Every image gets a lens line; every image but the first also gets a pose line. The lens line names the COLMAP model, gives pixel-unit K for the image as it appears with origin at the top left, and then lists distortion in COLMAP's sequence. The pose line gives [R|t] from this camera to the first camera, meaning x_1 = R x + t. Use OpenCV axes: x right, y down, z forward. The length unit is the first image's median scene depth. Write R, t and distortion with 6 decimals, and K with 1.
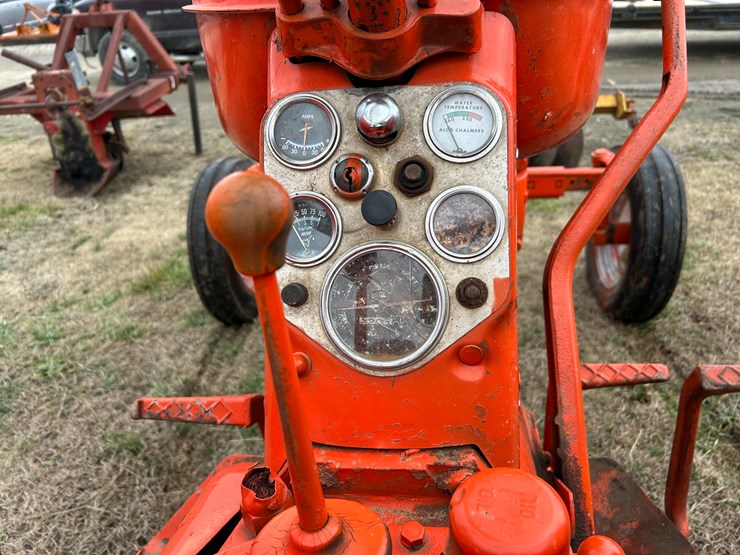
lens RADIAL K [[541.4, 0, 366.4], [0, 541.4, 288.6], [0, 0, 1]] dist [0.044562, -0.033609]
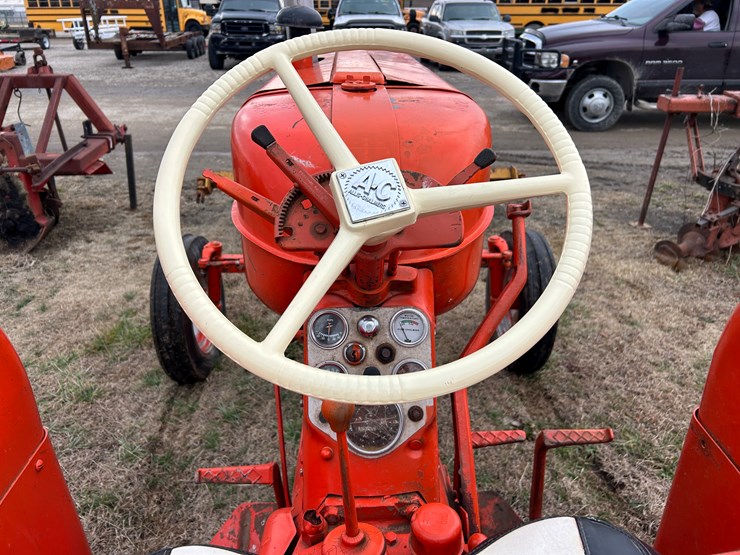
lens RADIAL K [[541.4, 0, 366.4], [0, 541.4, 288.6], [0, 0, 1]] dist [0.044562, -0.033609]
pose [[0.988390, 0.000614, 0.151936, -0.055293], [0.008320, 0.998273, -0.058162, -0.064482], [-0.151709, 0.058751, 0.986678, -0.186331]]
